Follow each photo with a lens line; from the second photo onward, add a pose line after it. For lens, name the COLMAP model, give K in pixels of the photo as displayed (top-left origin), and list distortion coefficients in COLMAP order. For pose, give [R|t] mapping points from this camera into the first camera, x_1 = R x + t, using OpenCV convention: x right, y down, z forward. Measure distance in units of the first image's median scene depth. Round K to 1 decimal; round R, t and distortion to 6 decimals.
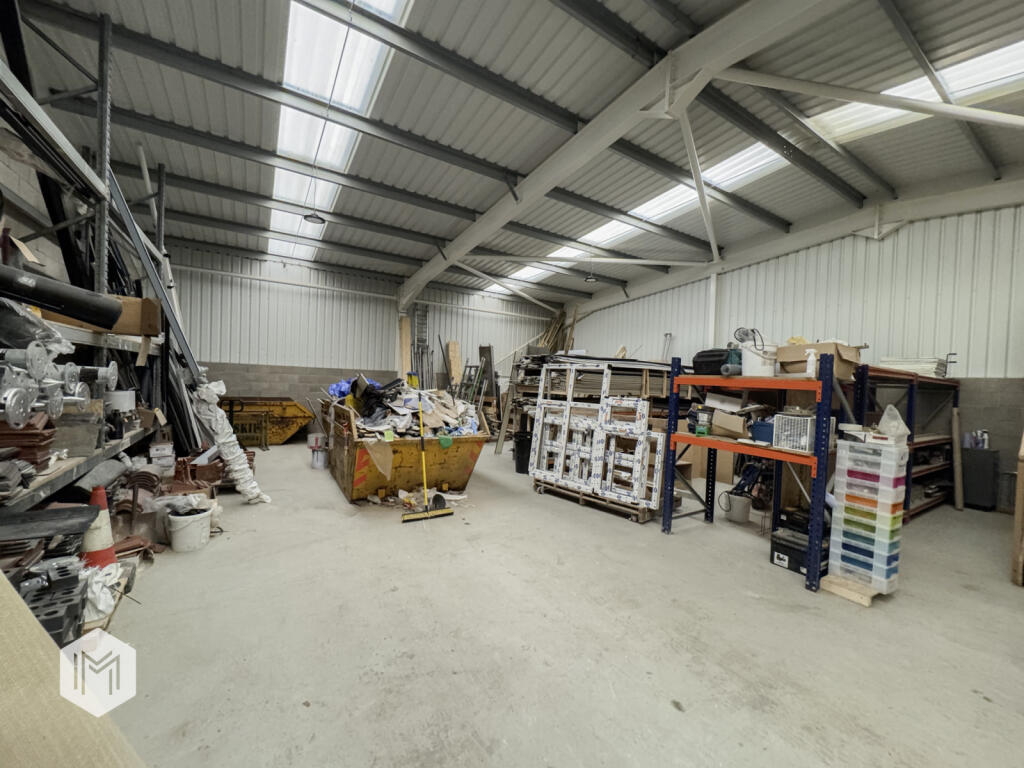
lens RADIAL K [[407.8, 0, 511.1], [0, 407.8, 384.6], [0, 0, 1]] dist [-0.003042, 0.000305]
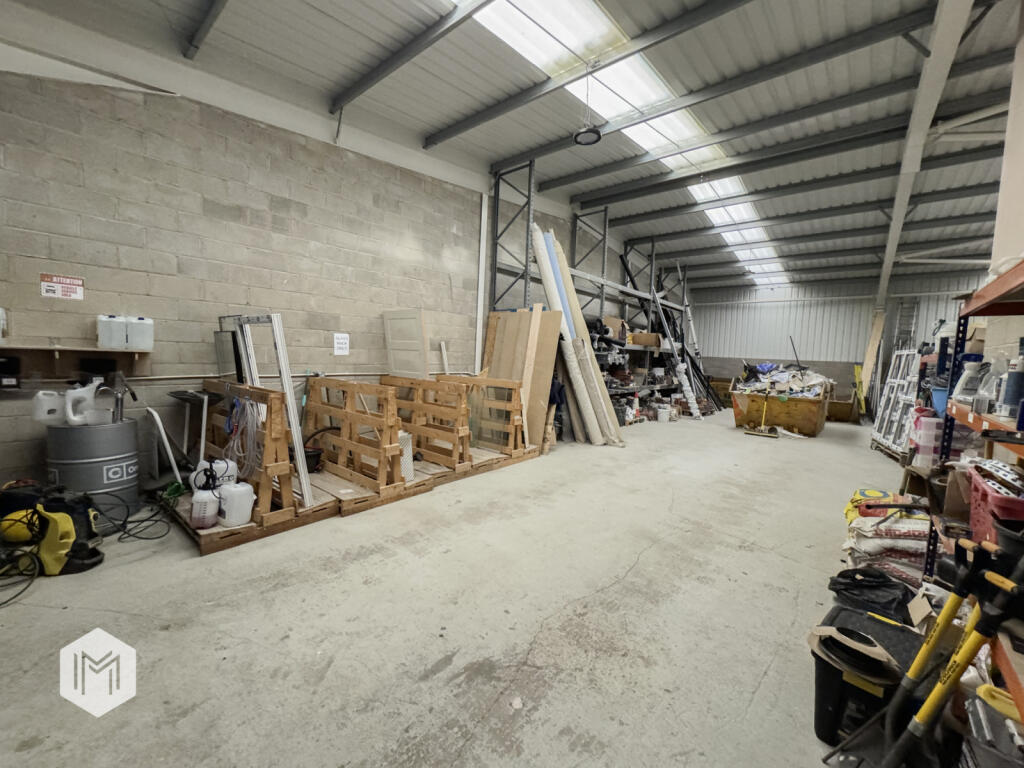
lens RADIAL K [[407.8, 0, 511.1], [0, 407.8, 384.6], [0, 0, 1]] dist [-0.003042, 0.000305]
pose [[0.297861, 0.041251, -0.953718, 0.818721], [-0.040463, 0.998714, 0.030560, 0.054943], [0.953751, 0.029488, 0.299147, -0.438198]]
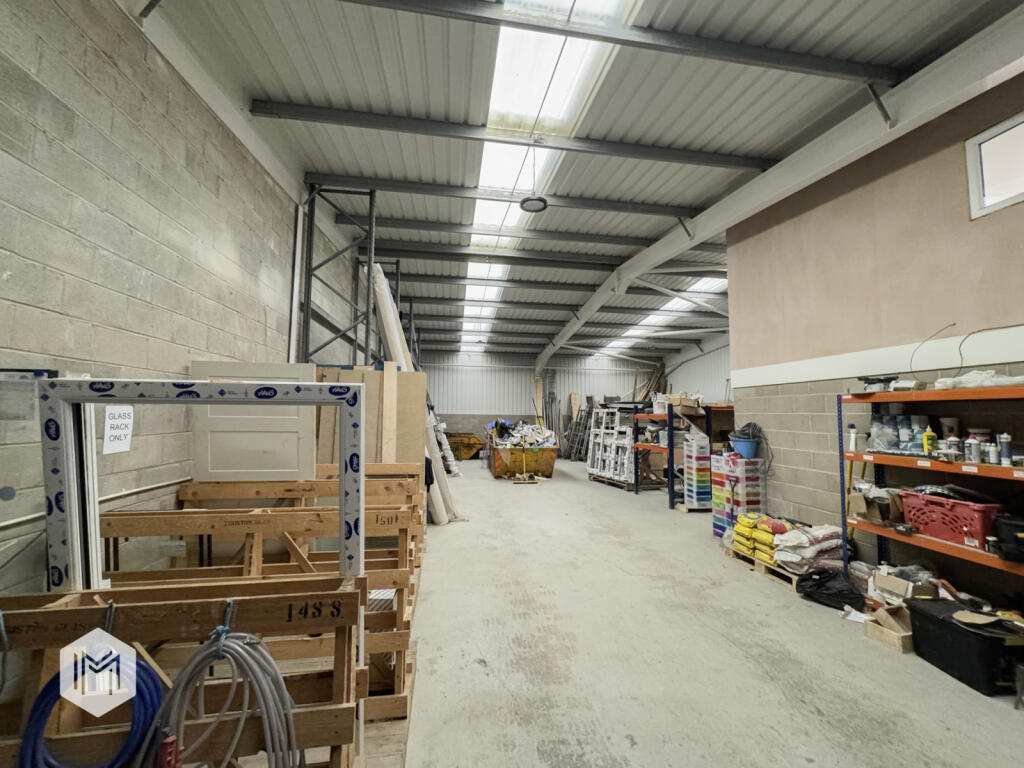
lens RADIAL K [[407.8, 0, 511.1], [0, 407.8, 384.6], [0, 0, 1]] dist [-0.003042, 0.000305]
pose [[0.913073, -0.063154, -0.402876, 0.426569], [0.022052, 0.994137, -0.105858, 0.020858], [0.407200, 0.087772, 0.909112, -0.706906]]
